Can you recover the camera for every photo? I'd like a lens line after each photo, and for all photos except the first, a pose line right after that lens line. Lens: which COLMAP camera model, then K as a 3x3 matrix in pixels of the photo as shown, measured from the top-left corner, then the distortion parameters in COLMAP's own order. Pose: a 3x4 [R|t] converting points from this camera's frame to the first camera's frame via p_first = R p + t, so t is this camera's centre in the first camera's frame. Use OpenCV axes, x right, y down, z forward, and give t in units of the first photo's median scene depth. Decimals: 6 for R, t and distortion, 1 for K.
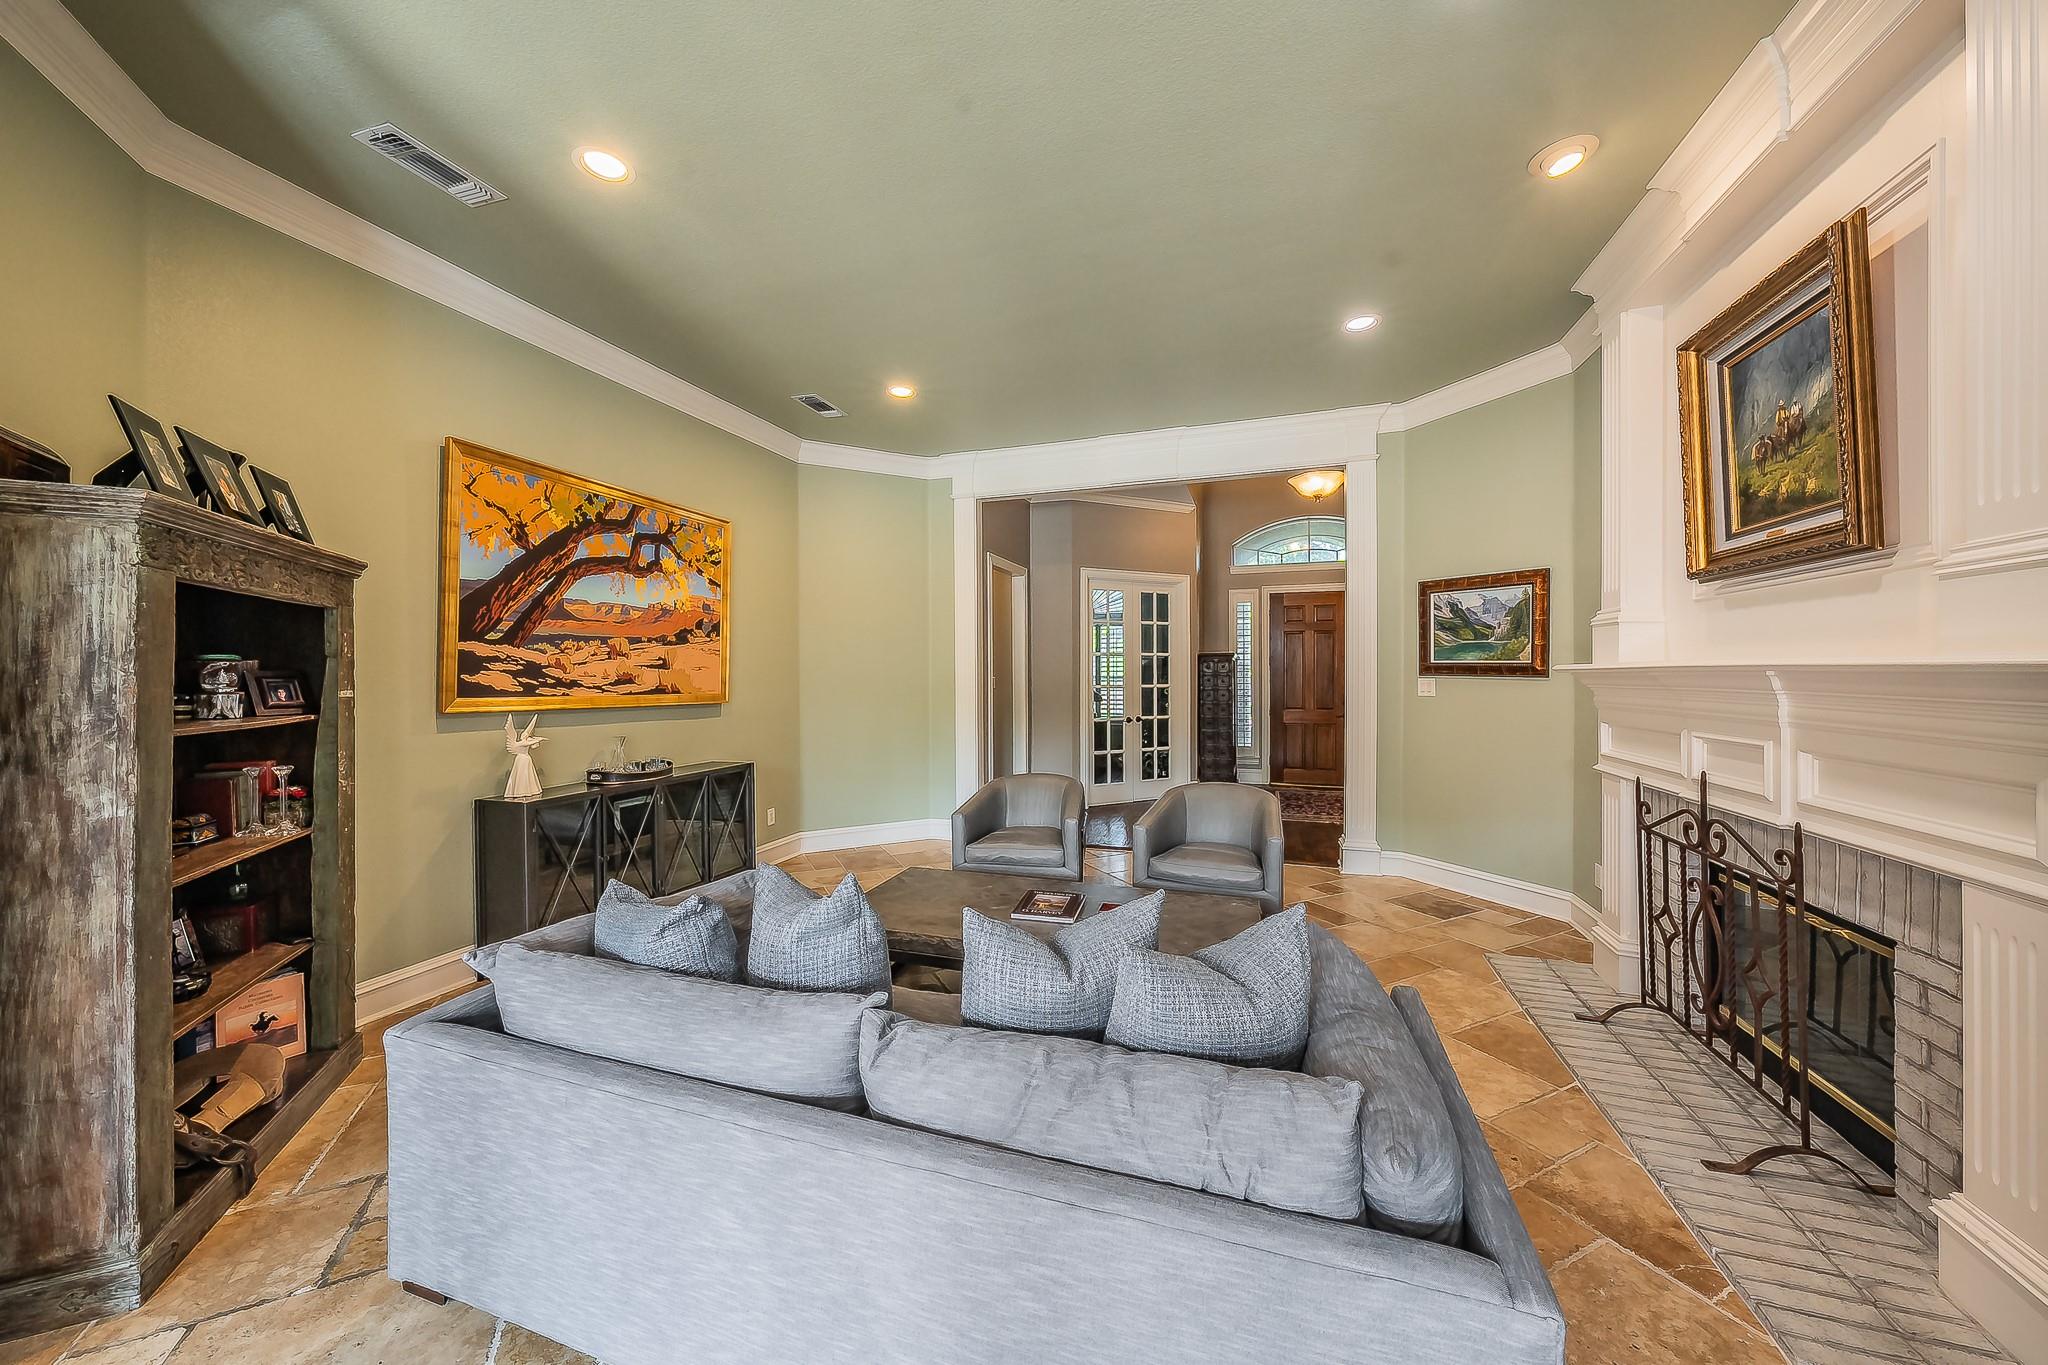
lens RADIAL K [[714.6, 0, 1021.8], [0, 714.6, 671.7], [0, 0, 1]] dist [-0.000029, 0.000000]
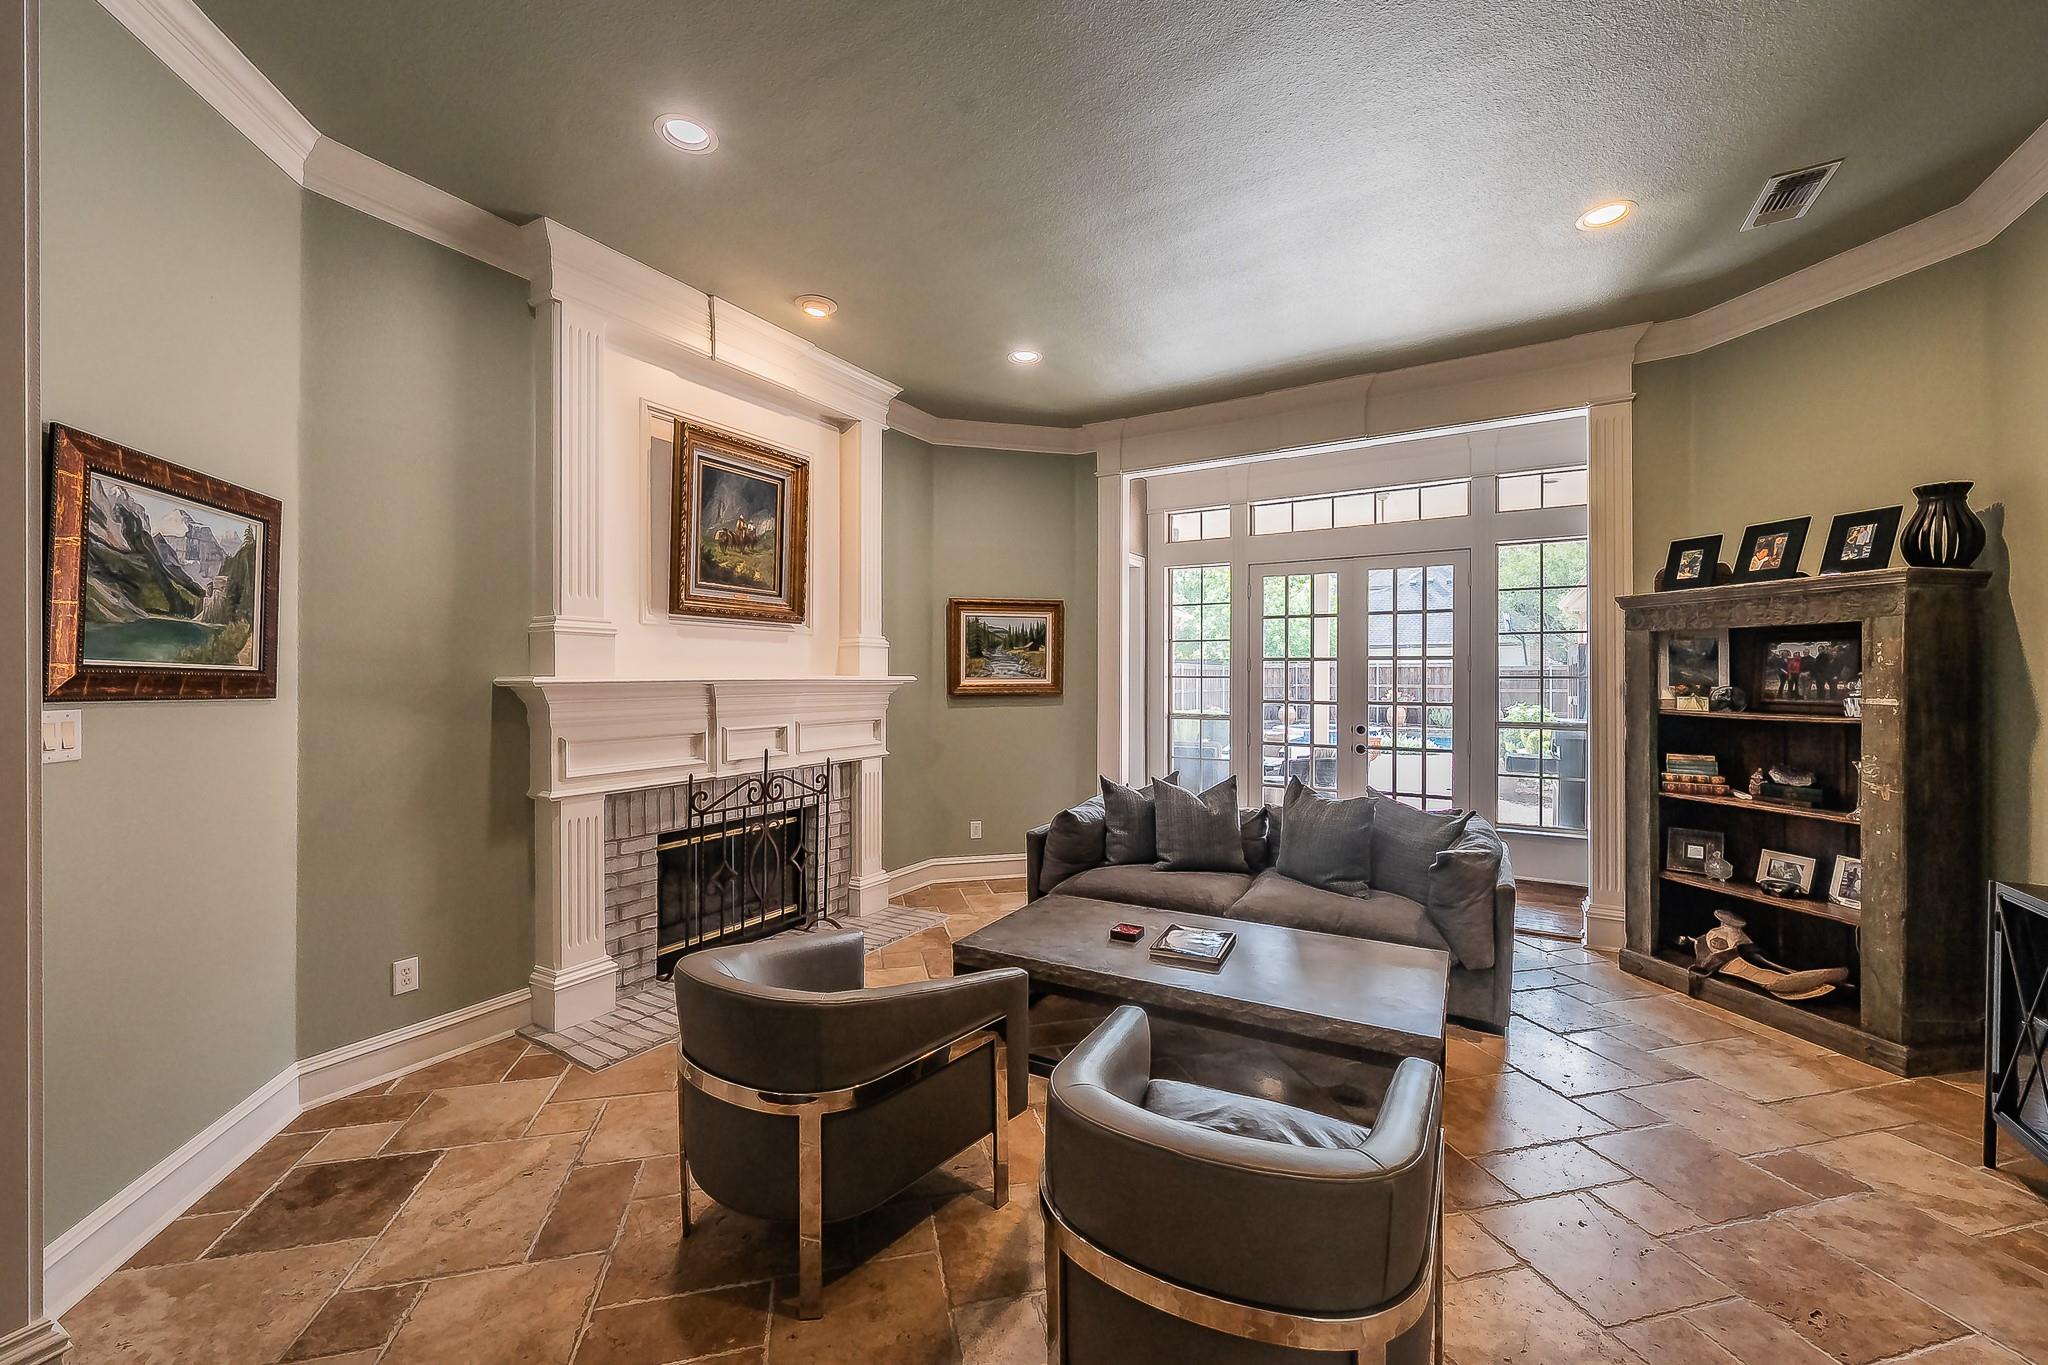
lens RADIAL K [[802.3, 0, 1023.5], [0, 802.3, 677.5], [0, 0, 1]] dist [-0.000355, 0.000002]
pose [[-0.978531, -0.000917, 0.206095, 0.038505], [-0.001238, 0.999998, -0.001428, -0.007026], [-0.206094, -0.001652, -0.978531, 1.430636]]
